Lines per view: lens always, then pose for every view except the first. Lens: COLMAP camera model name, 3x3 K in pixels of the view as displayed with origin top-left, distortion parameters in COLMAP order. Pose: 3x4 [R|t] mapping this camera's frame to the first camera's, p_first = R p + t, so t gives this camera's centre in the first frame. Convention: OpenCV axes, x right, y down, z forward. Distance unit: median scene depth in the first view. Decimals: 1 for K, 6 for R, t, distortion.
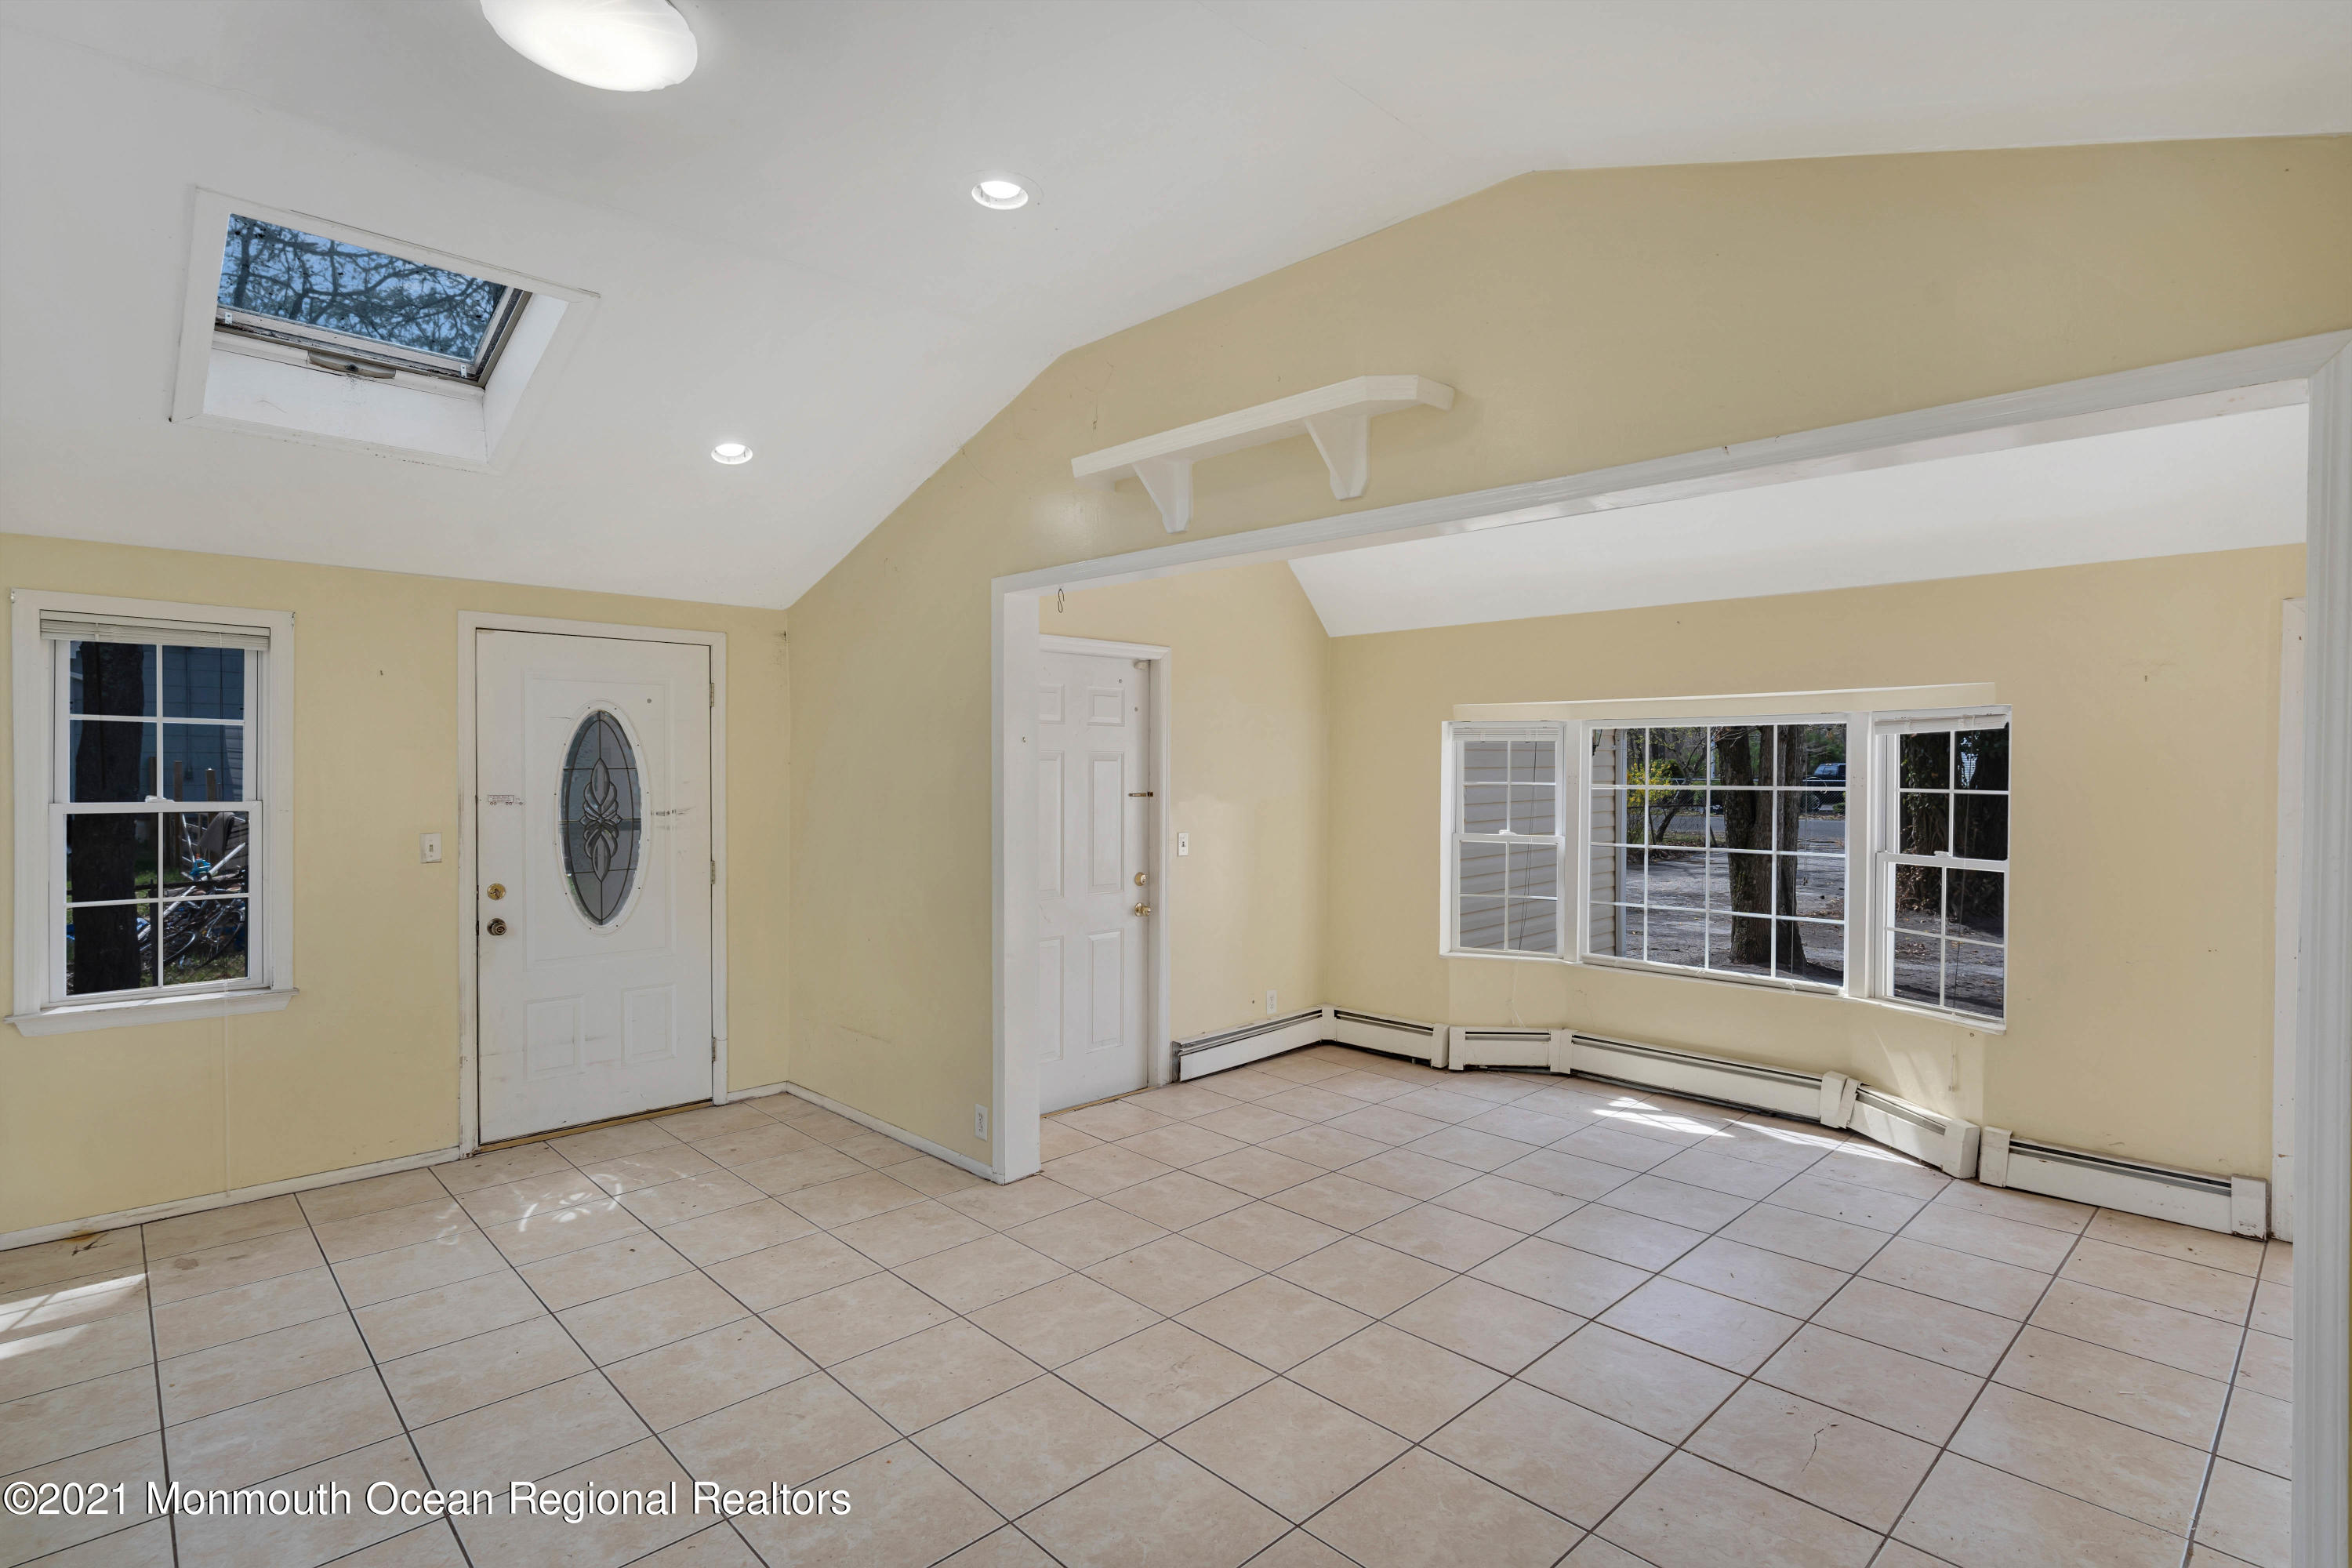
lens RADIAL K [[1145.6, 0, 1170.6], [0, 1145.6, 782.0], [0, 0, 1]] dist [0.000334, 0.002683]
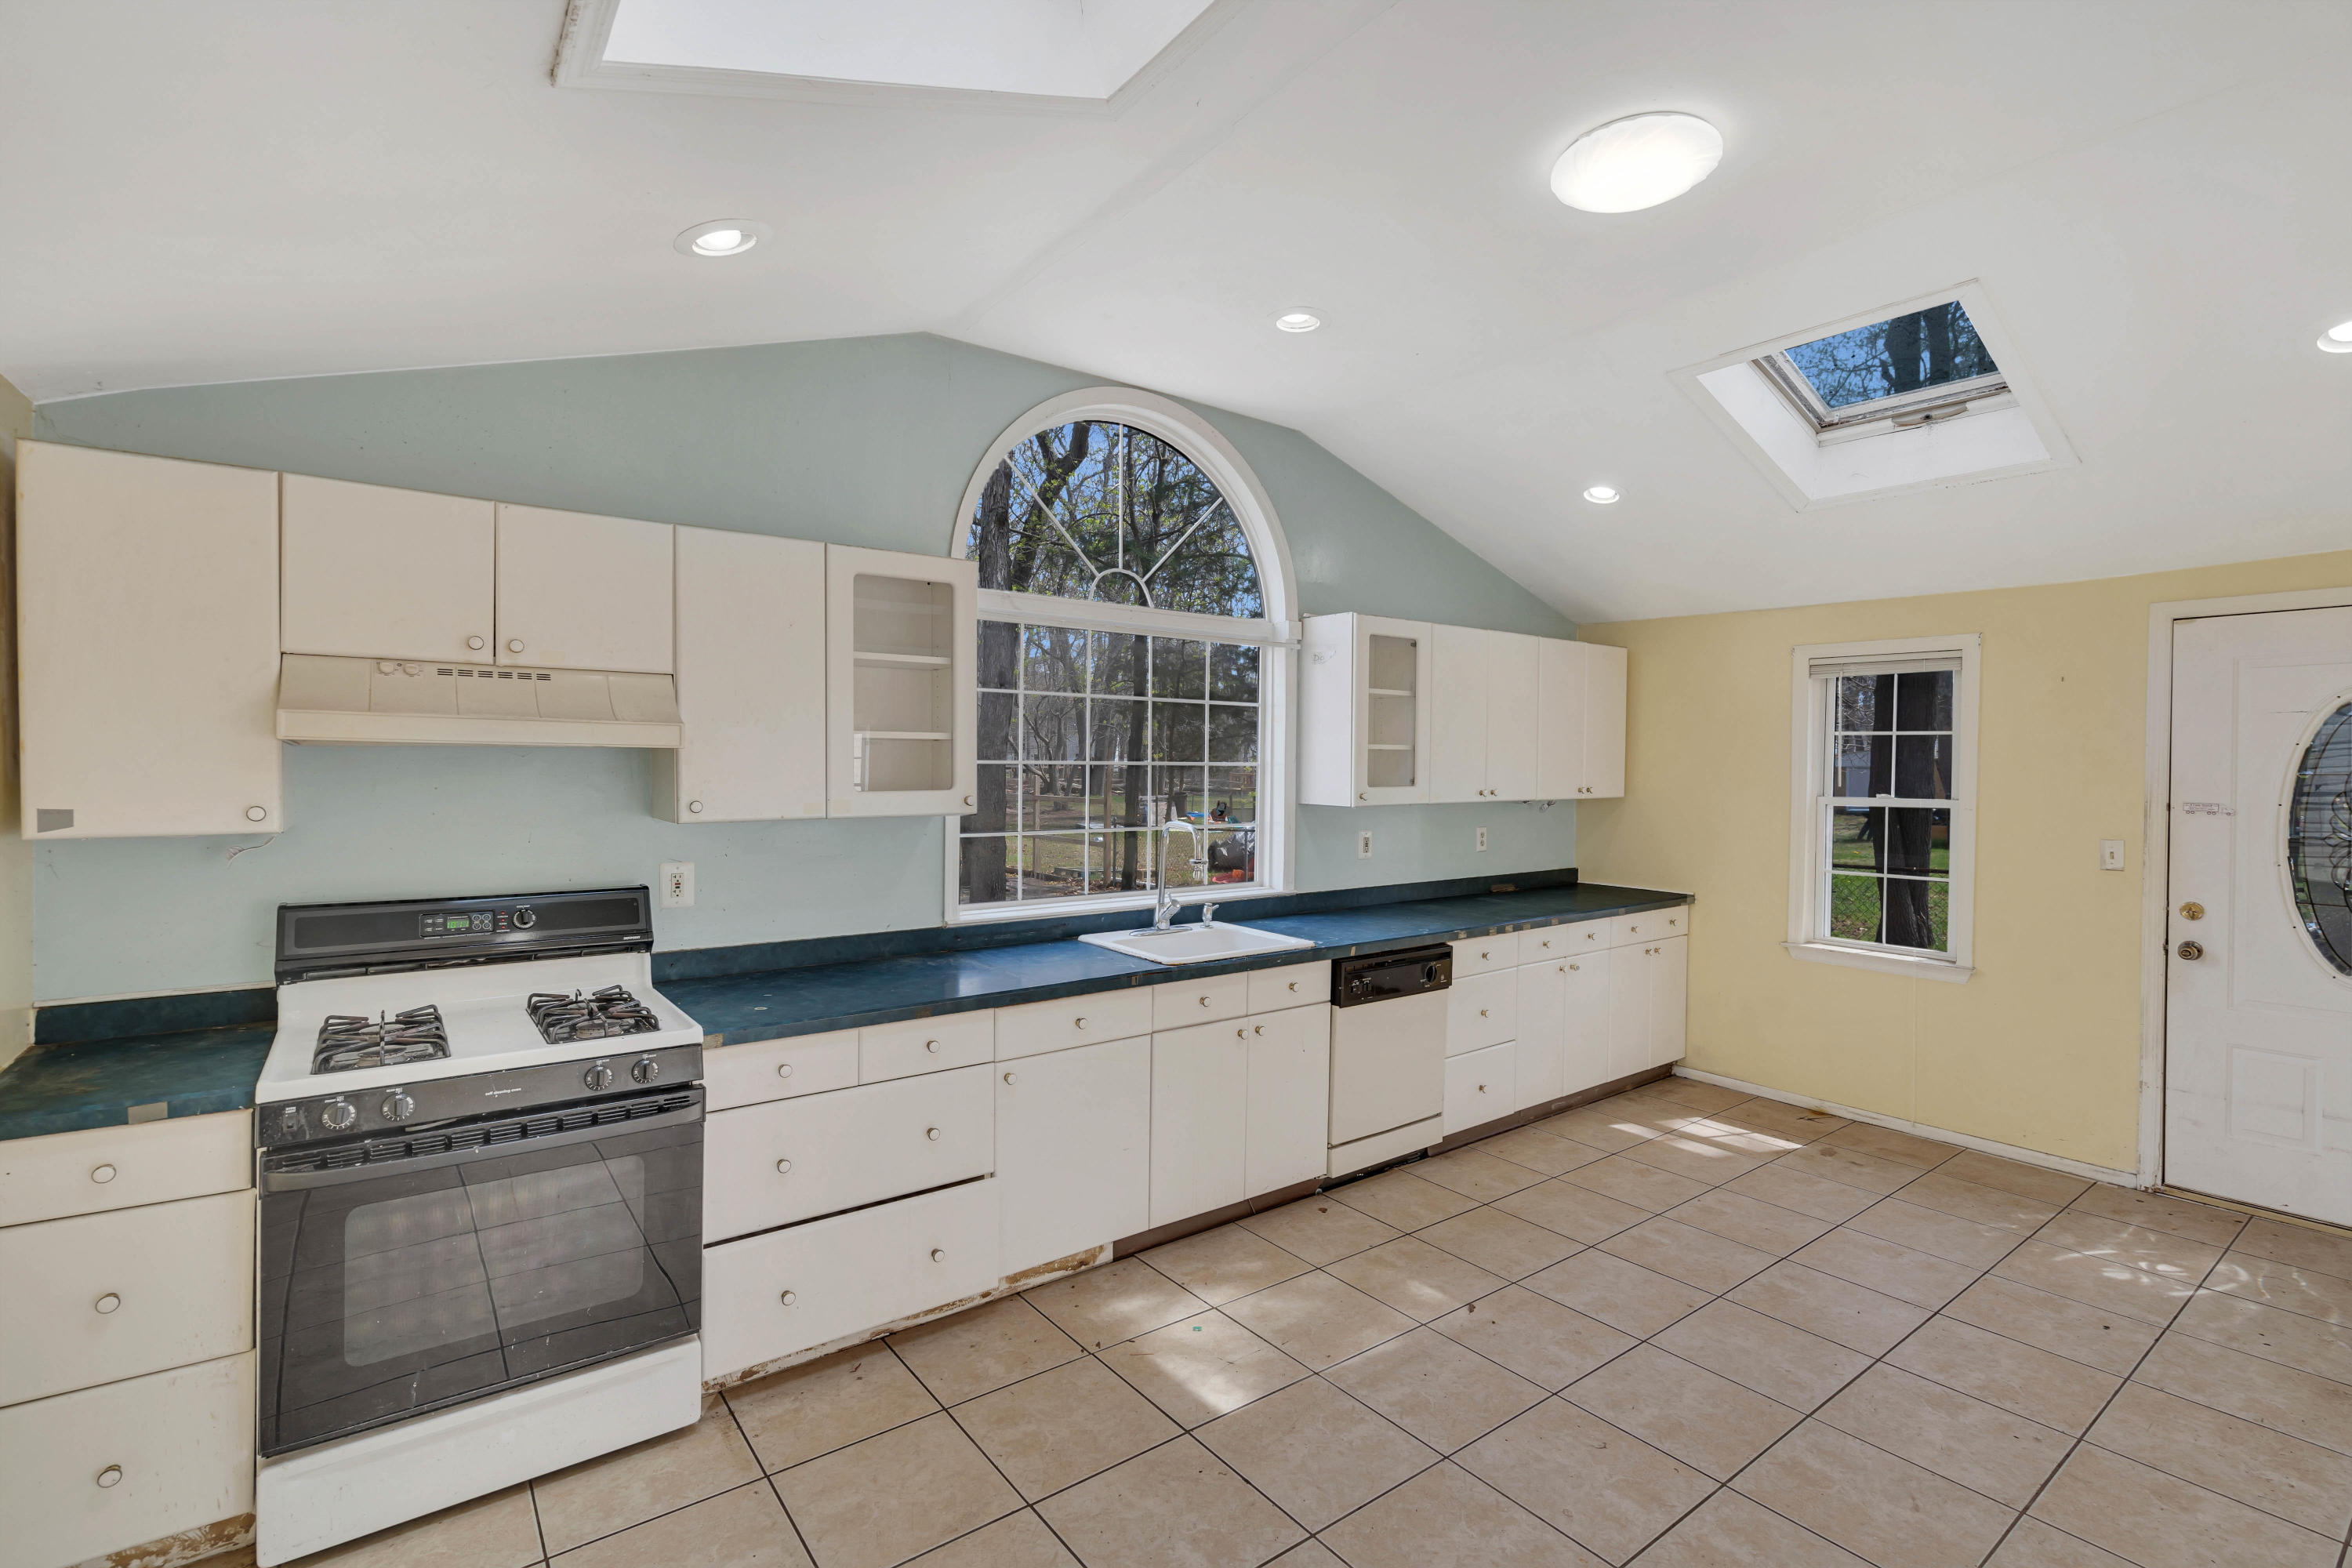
lens RADIAL K [[1063.4, 0, 1175.2], [0, 1063.4, 779.9], [0, 0, 1]] dist [-0.003341, 0.002176]
pose [[-0.113347, 0.010532, -0.993500, 0.323826], [-0.016208, 0.999791, 0.012448, -0.004016], [0.993423, 0.017513, -0.113152, 0.305906]]
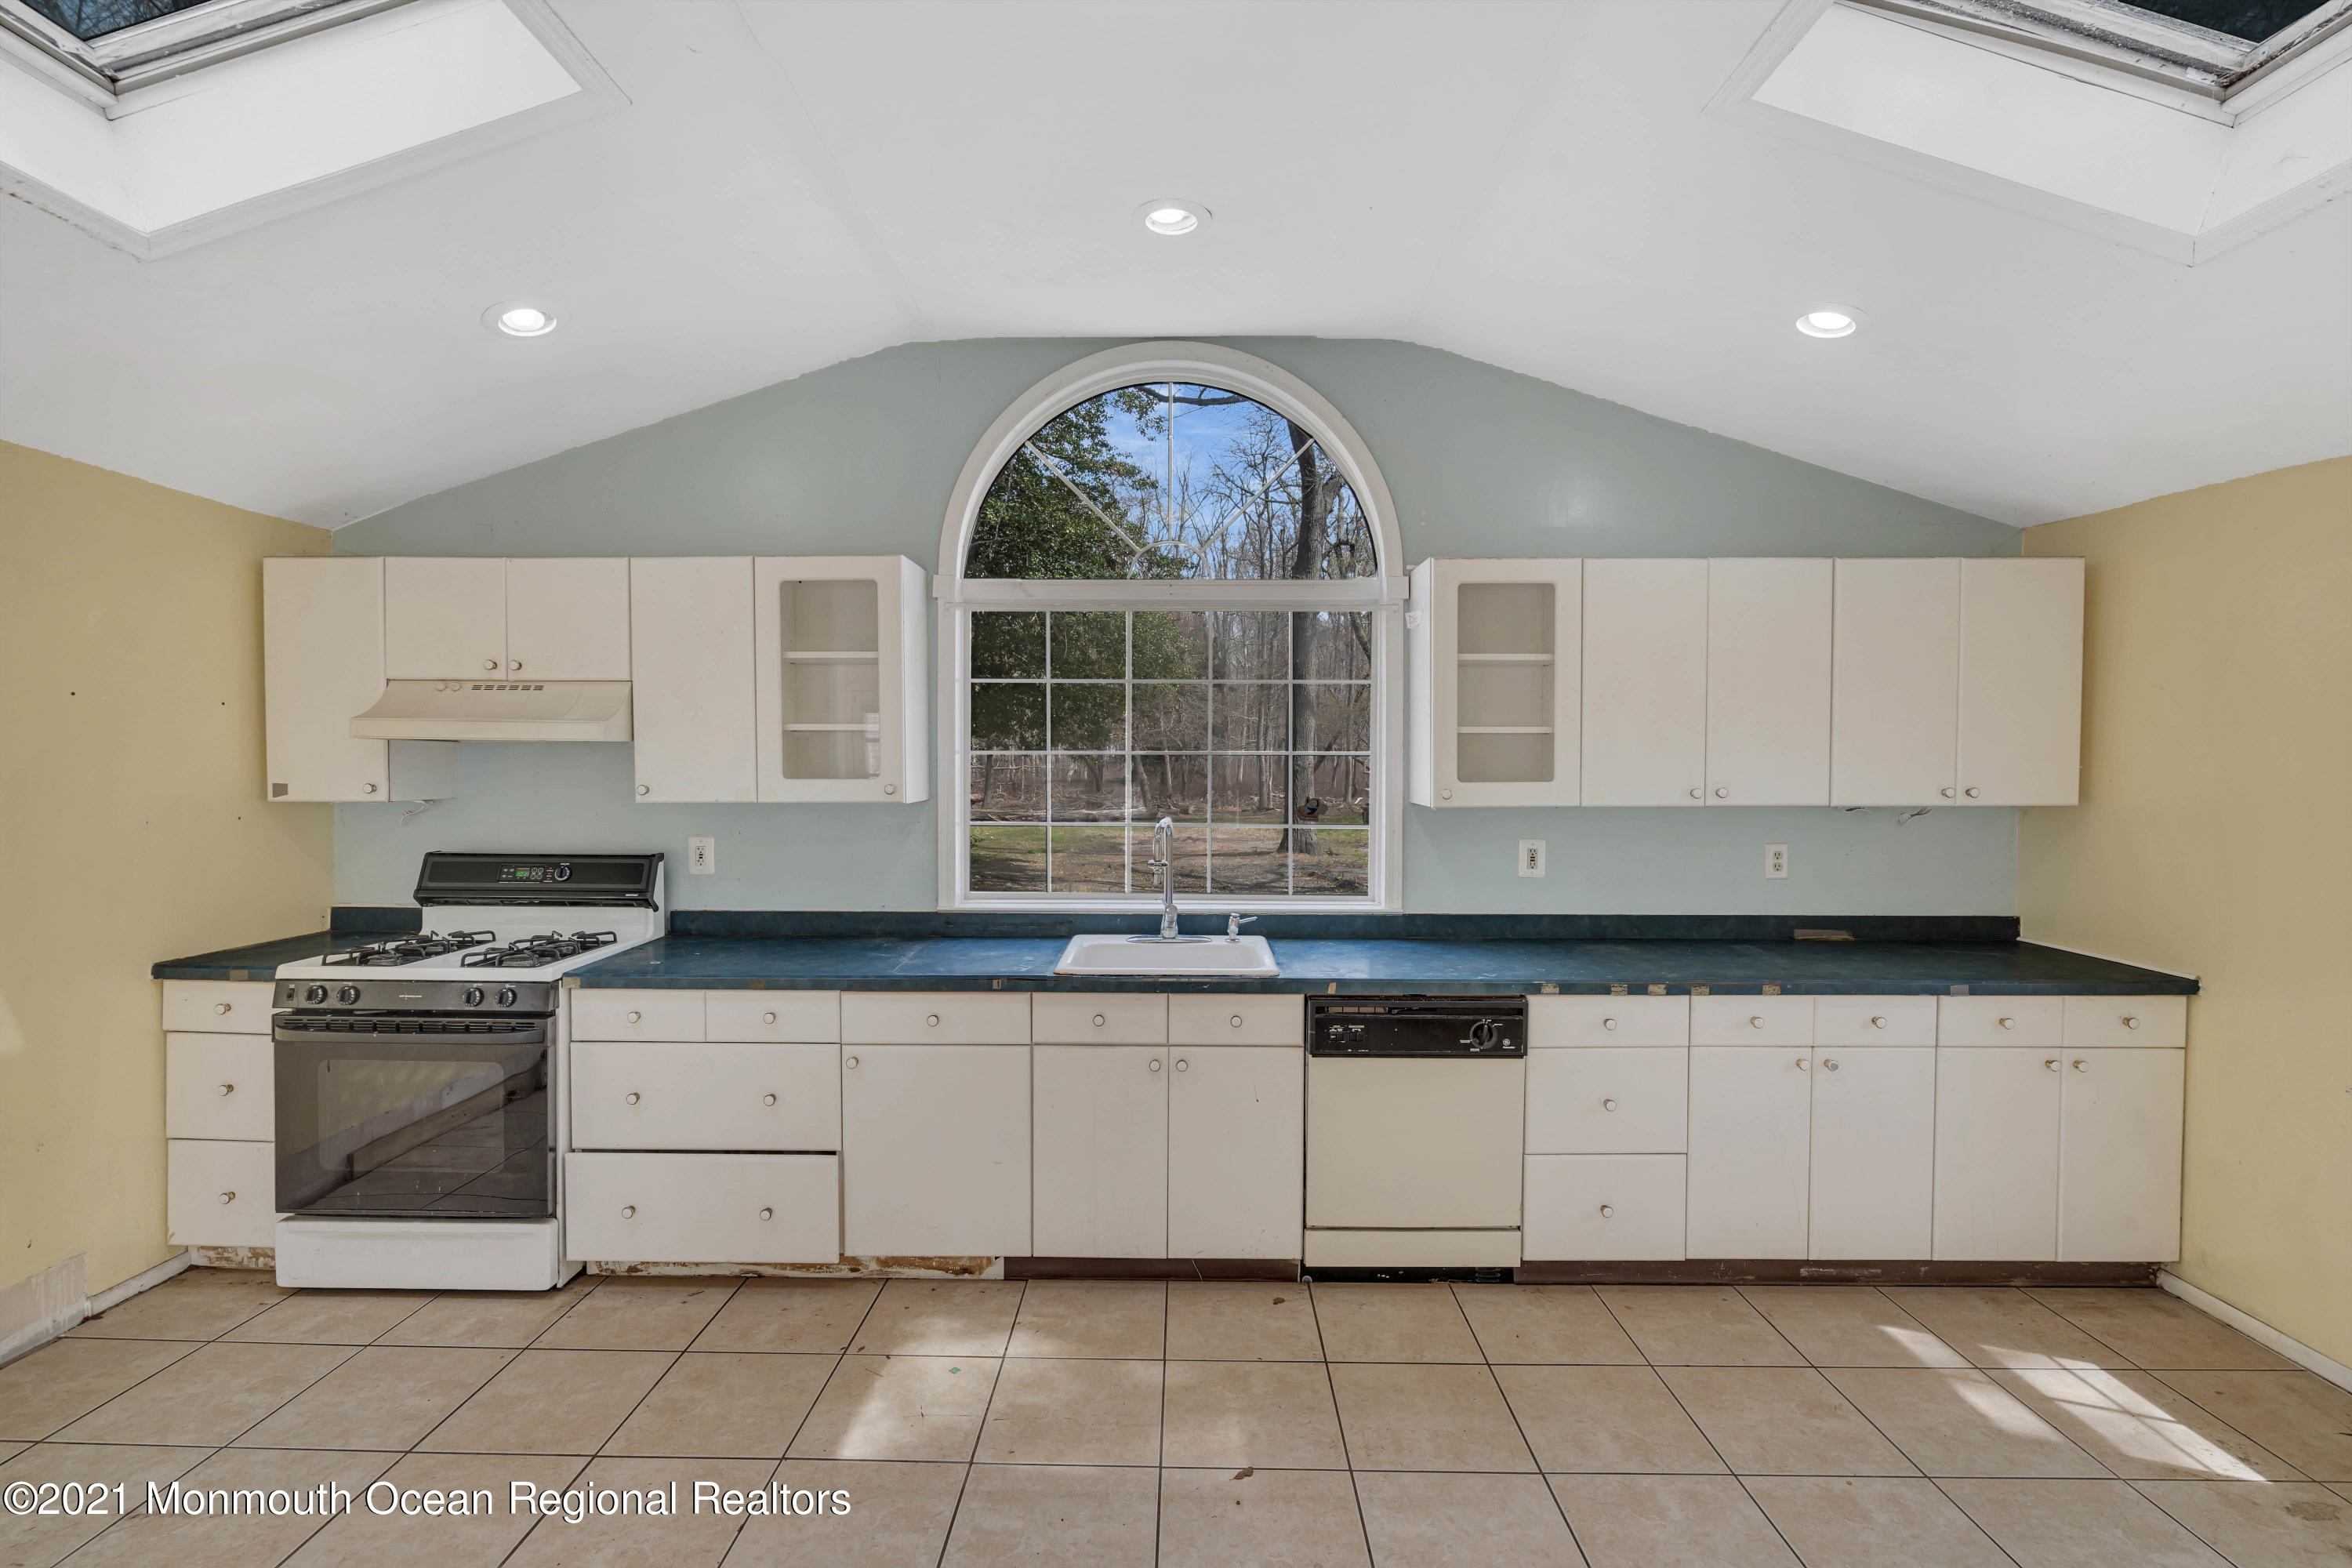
lens RADIAL K [[1063.4, 0, 1174.8], [0, 1063.4, 782.8], [0, 0, 1]] dist [-0.003341, 0.002176]
pose [[-0.695257, 0.012314, -0.718656, 0.024482], [-0.012122, 0.999510, 0.028854, -0.007118], [0.718659, 0.028772, -0.694767, 0.732472]]
